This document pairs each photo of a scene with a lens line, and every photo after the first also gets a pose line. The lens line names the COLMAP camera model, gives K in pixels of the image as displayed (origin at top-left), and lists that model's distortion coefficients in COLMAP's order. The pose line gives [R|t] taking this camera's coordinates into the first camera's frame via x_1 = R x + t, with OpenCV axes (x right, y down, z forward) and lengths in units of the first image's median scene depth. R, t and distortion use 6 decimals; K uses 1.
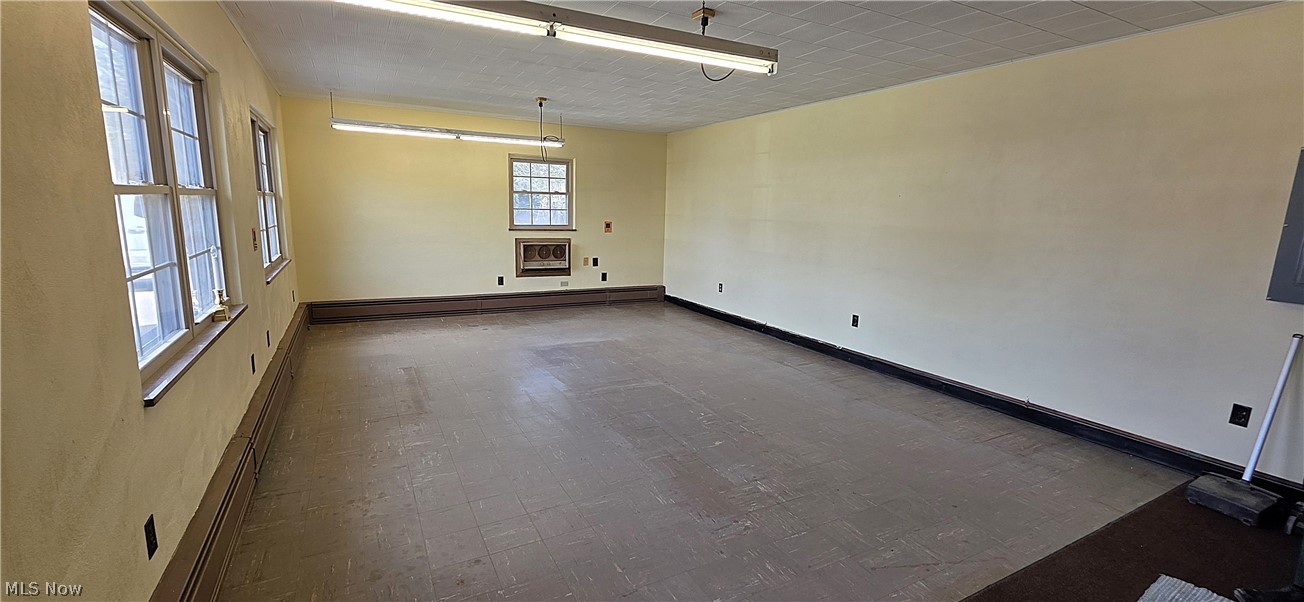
lens RADIAL K [[556.6, 0, 668.2], [0, 556.6, 308.6], [0, 0, 1]] dist [0.000615, -0.000145]
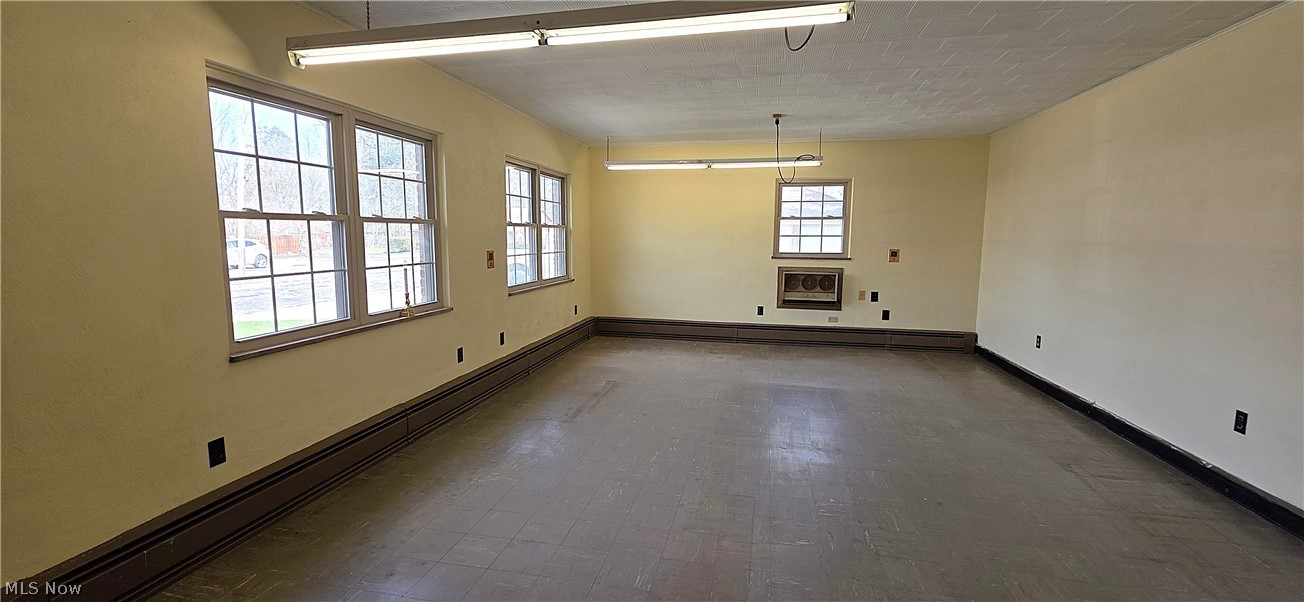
lens RADIAL K [[566.2, 0, 643.3], [0, 566.2, 302.6], [0, 0, 1]] dist [0.002656, -0.000091]
pose [[0.742080, 0.057053, -0.667879, 0.201320], [-0.105921, 0.993834, -0.032791, -0.010360], [0.661890, 0.095076, 0.743547, 0.143115]]
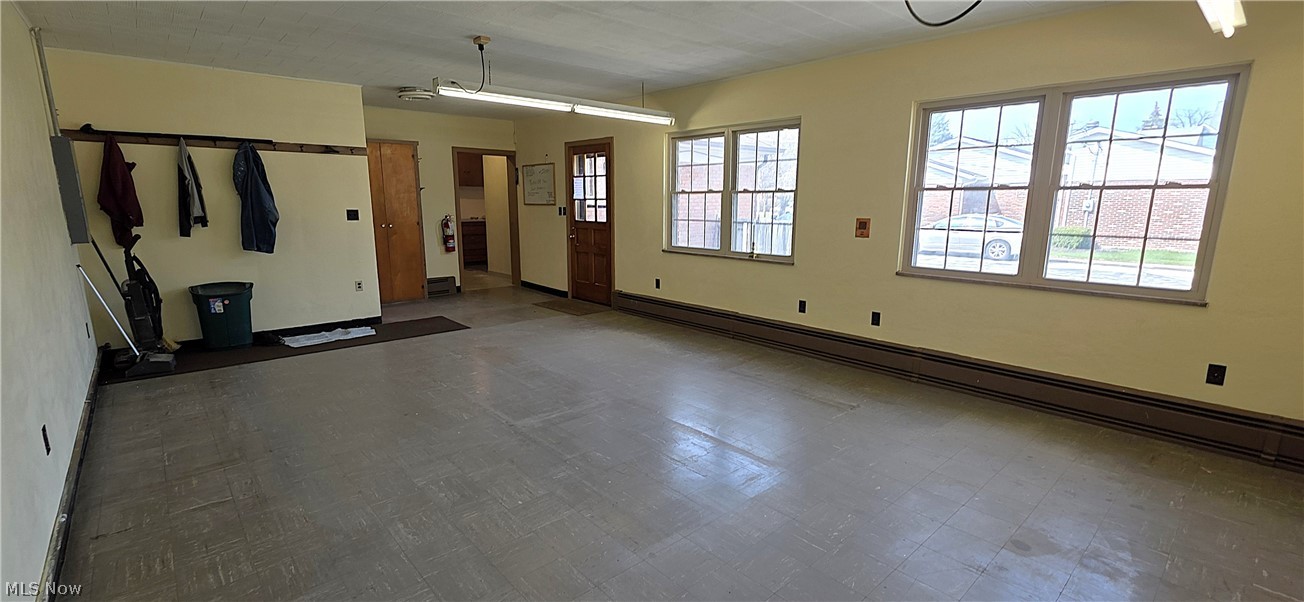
lens RADIAL K [[566.2, 0, 643.3], [0, 566.2, 302.6], [0, 0, 1]] dist [0.002656, -0.000091]
pose [[-0.981666, 0.005045, -0.190544, -0.022242], [-0.062457, 0.935949, 0.346554, -0.191717], [0.180088, 0.352100, -0.918474, 1.090517]]
